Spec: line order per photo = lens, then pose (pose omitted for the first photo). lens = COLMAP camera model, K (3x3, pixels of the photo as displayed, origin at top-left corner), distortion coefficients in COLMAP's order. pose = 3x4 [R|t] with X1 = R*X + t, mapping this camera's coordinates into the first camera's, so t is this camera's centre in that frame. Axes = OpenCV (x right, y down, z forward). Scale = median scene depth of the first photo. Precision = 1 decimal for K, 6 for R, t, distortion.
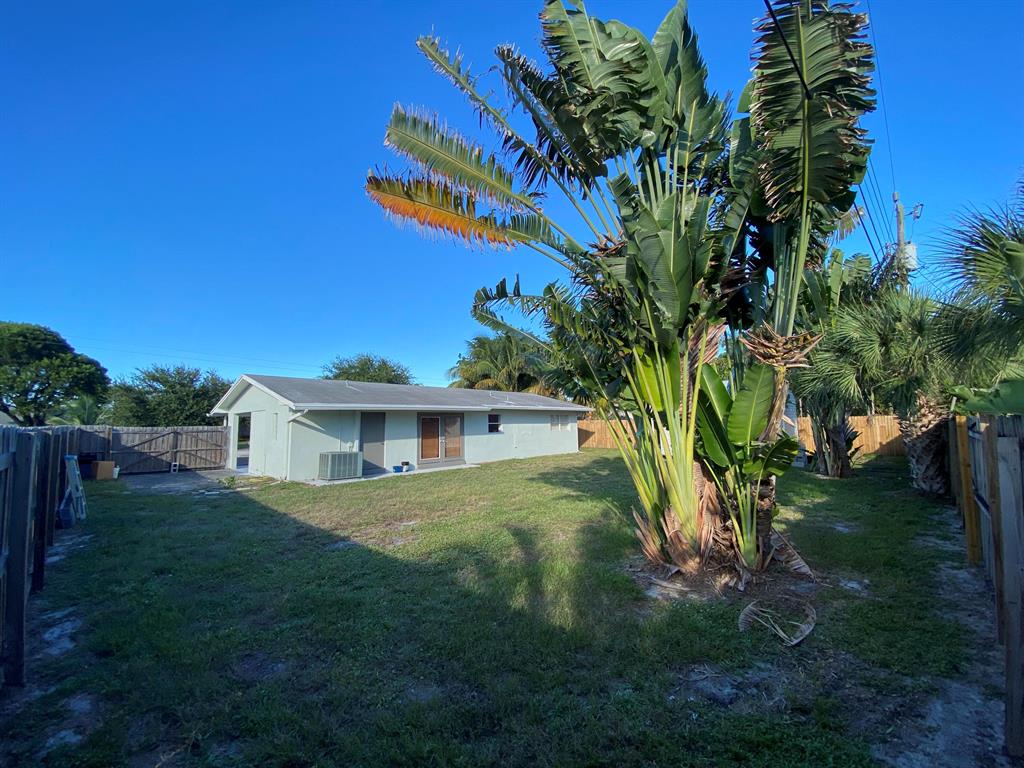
lens RADIAL K [[412.4, 0, 508.0], [0, 412.4, 386.6], [0, 0, 1]] dist [-0.010013, -0.008478]
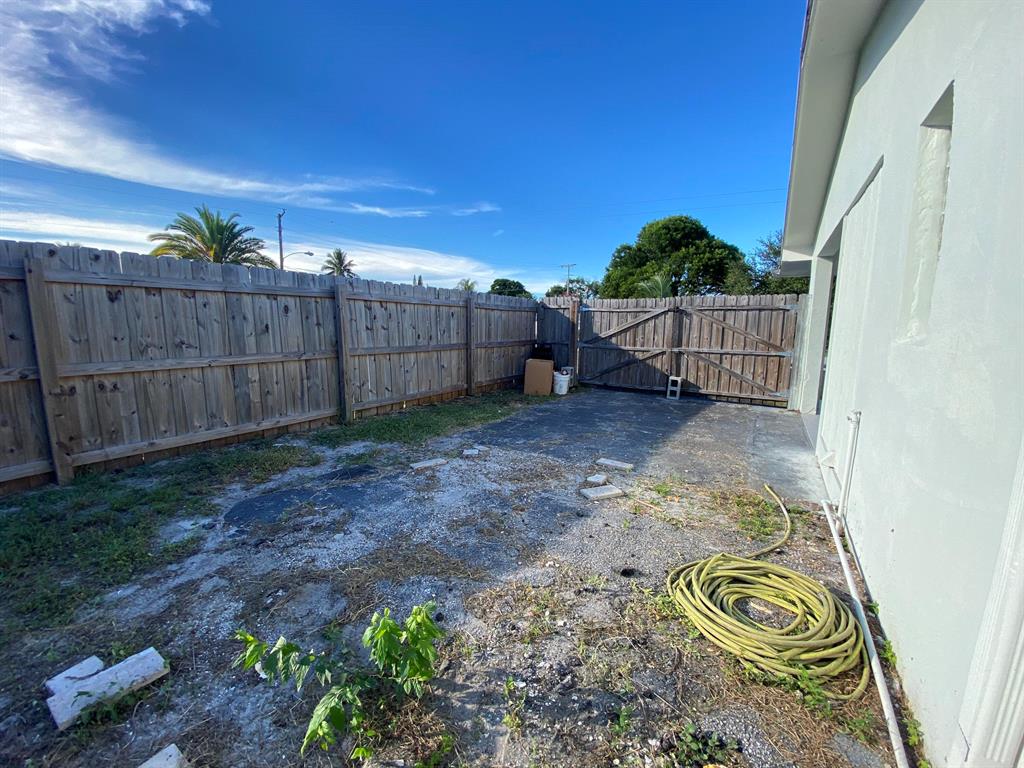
lens RADIAL K [[412.4, 0, 508.3], [0, 412.4, 386.1], [0, 0, 1]] dist [-0.010013, -0.008478]
pose [[0.170024, 0.155447, -0.973102, -0.390015], [0.074993, 0.982575, 0.170063, 0.101992], [0.982582, -0.101891, 0.155404, 0.729190]]
